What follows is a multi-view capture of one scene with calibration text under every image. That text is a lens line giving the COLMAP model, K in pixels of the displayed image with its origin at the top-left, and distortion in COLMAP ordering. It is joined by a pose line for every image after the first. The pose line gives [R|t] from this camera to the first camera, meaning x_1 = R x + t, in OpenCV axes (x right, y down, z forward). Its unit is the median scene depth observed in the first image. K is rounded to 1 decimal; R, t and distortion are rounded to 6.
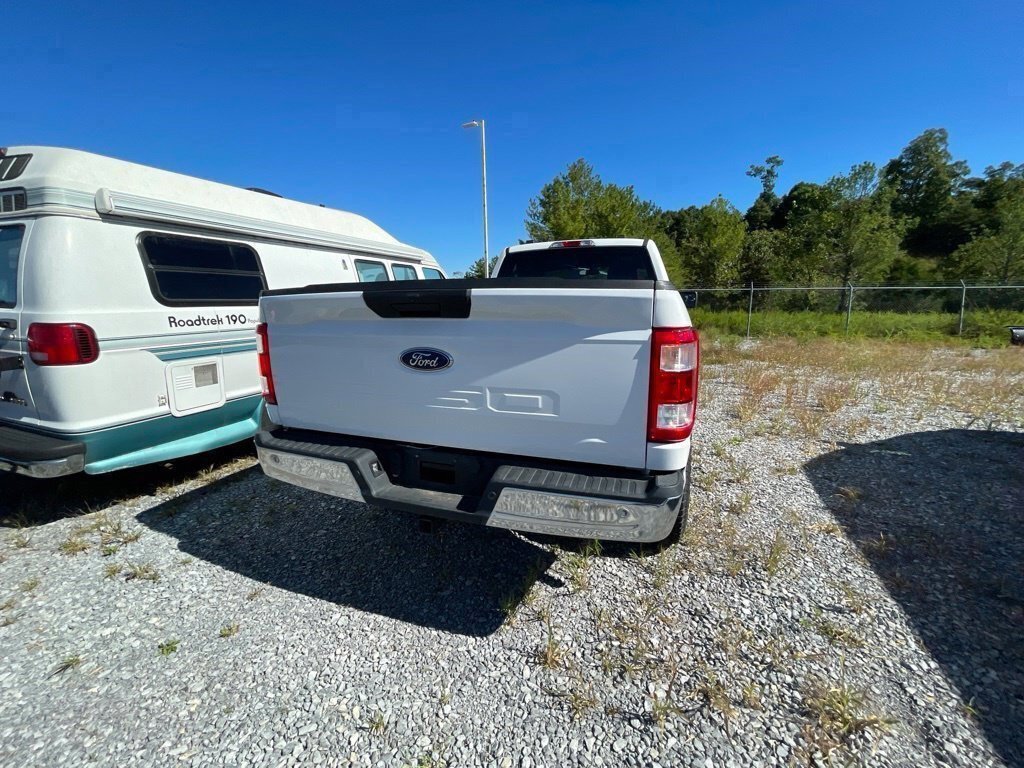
lens RADIAL K [[416.7, 0, 511.7], [0, 416.7, 376.7], [0, 0, 1]] dist [-0.003704, 0.000615]
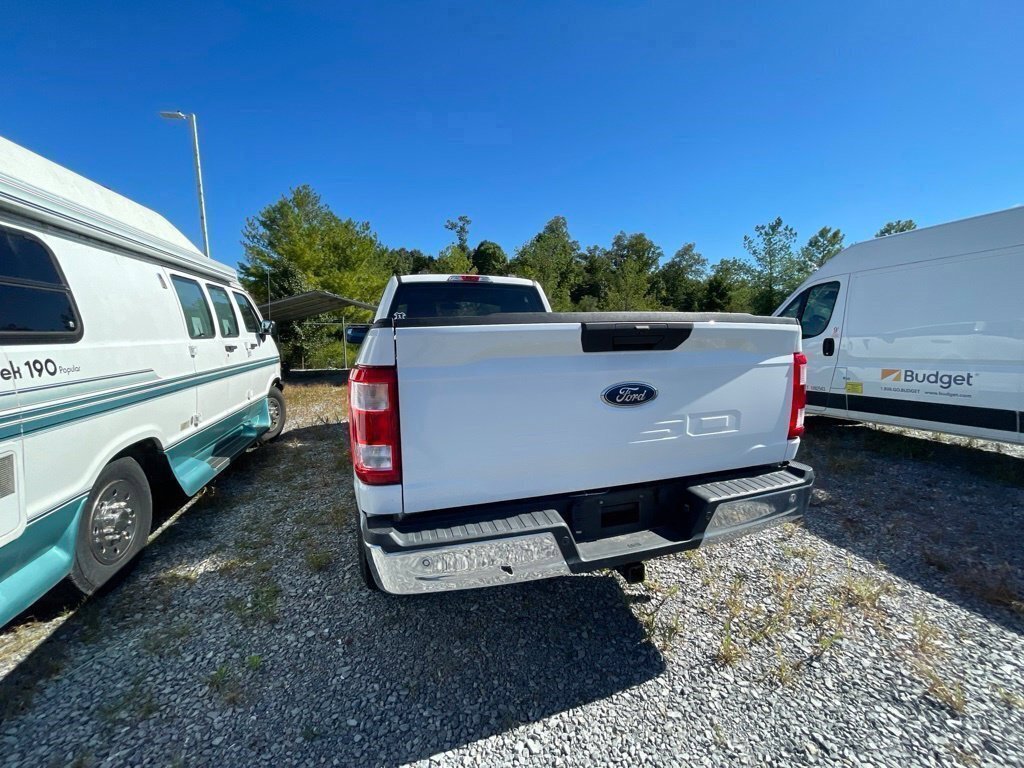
lens RADIAL K [[416.7, 0, 512.0], [0, 416.7, 373.0], [0, 0, 1]] dist [-0.003704, 0.000615]
pose [[0.794875, -0.056911, 0.604099, -0.674039], [0.110041, 0.992603, -0.051282, -0.047665], [-0.596712, 0.107238, 0.795258, 0.266441]]
